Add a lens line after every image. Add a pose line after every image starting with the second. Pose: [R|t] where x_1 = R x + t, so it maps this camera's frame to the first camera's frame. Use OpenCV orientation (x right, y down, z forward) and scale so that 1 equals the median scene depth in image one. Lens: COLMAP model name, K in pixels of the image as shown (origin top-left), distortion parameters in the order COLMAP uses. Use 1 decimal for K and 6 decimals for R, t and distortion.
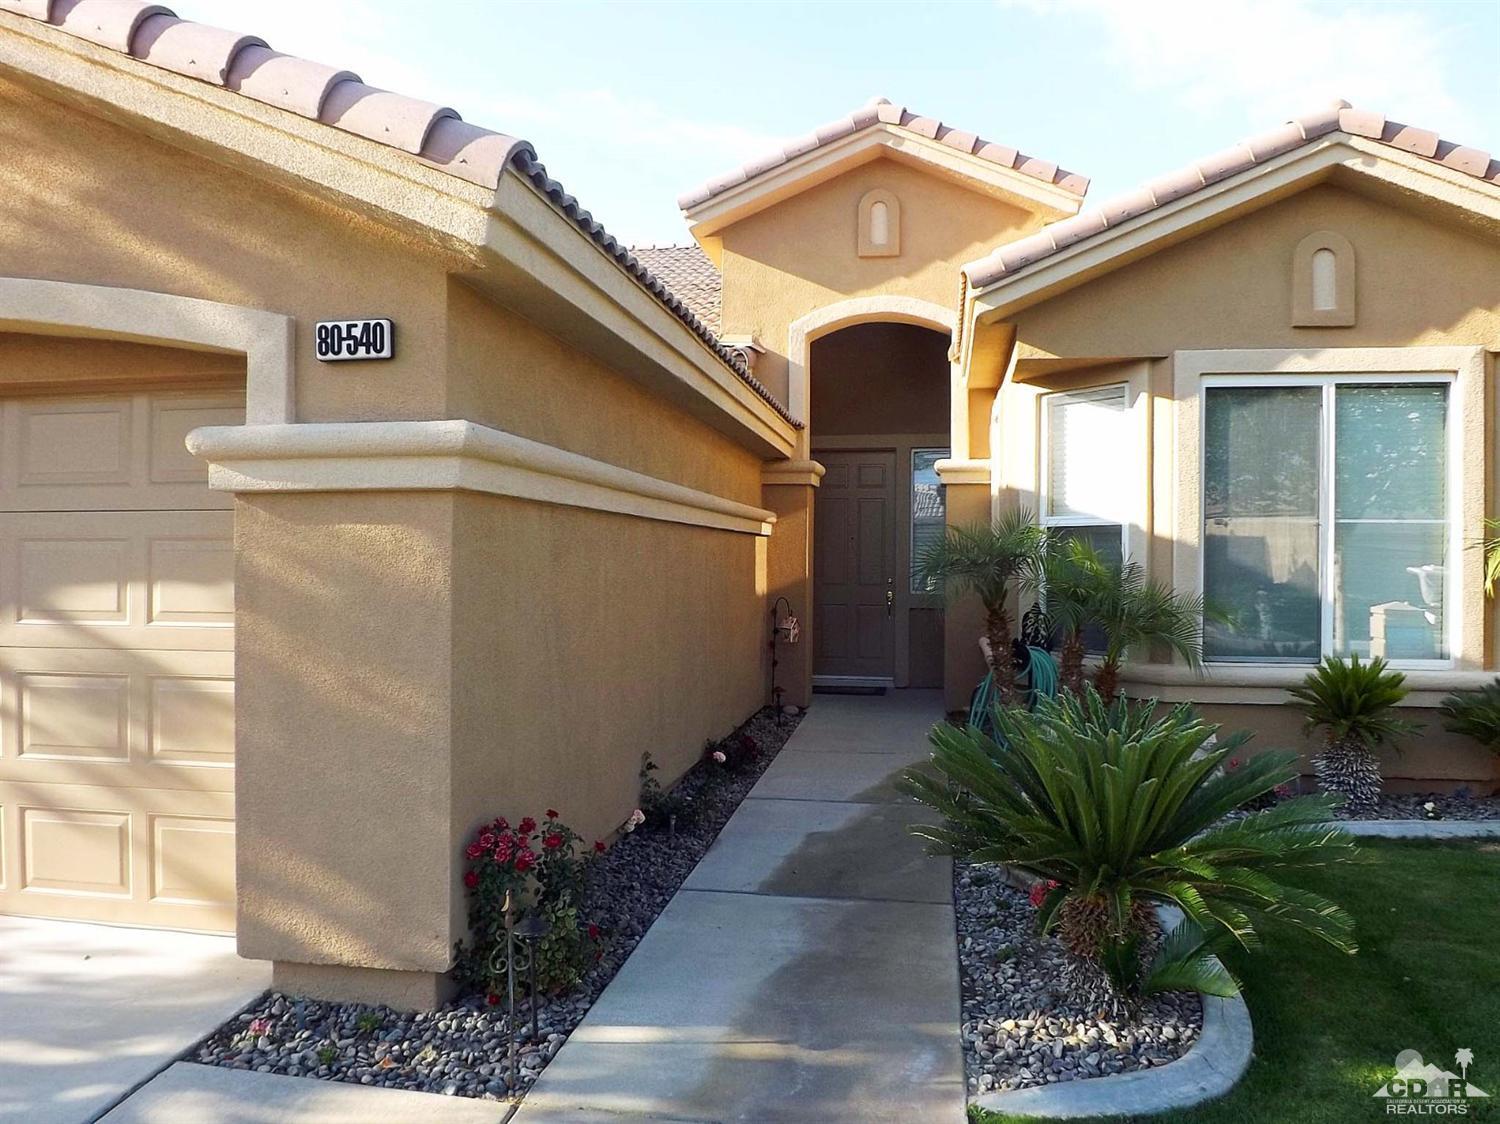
lens RADIAL K [[1116.3, 0, 762.9], [0, 1116.3, 556.5], [0, 0, 1]] dist [-0.046801, 0.007987]
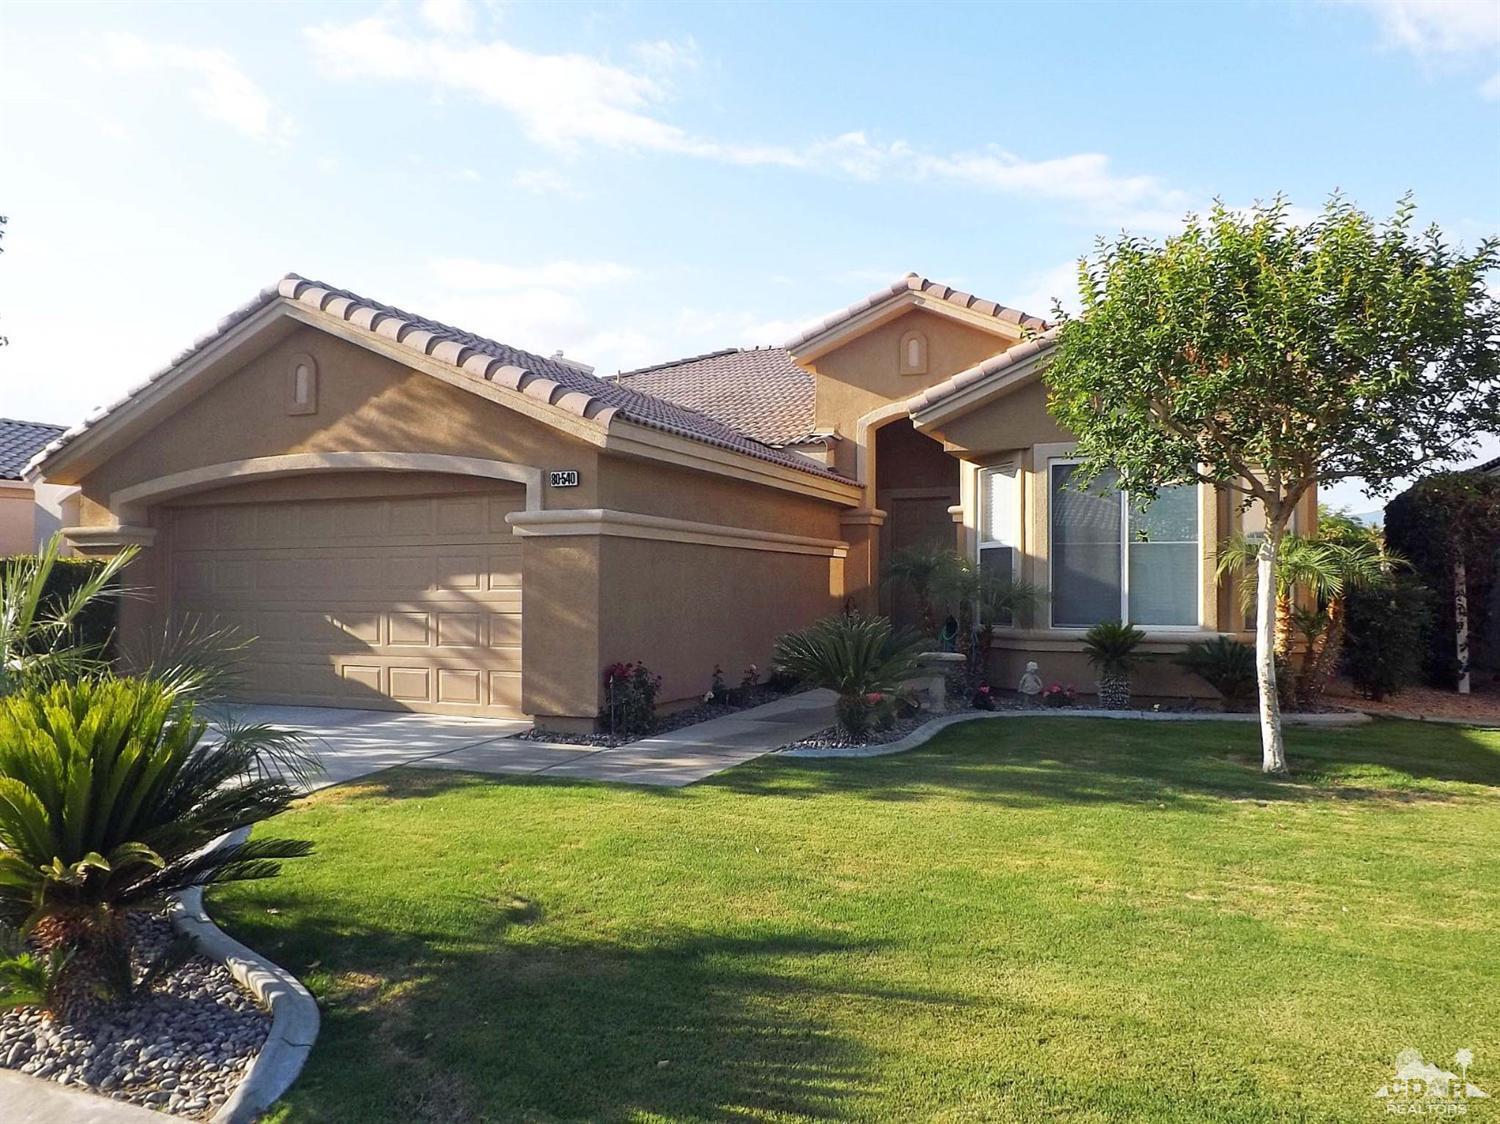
lens RADIAL K [[1116.3, 0, 762.9], [0, 1116.3, 556.5], [0, 0, 1]] dist [-0.046801, 0.007987]
pose [[0.972840, -0.009754, -0.231275, 0.433885], [0.003033, 0.999563, -0.029396, 0.042822], [0.231460, 0.027896, 0.972444, -0.905236]]
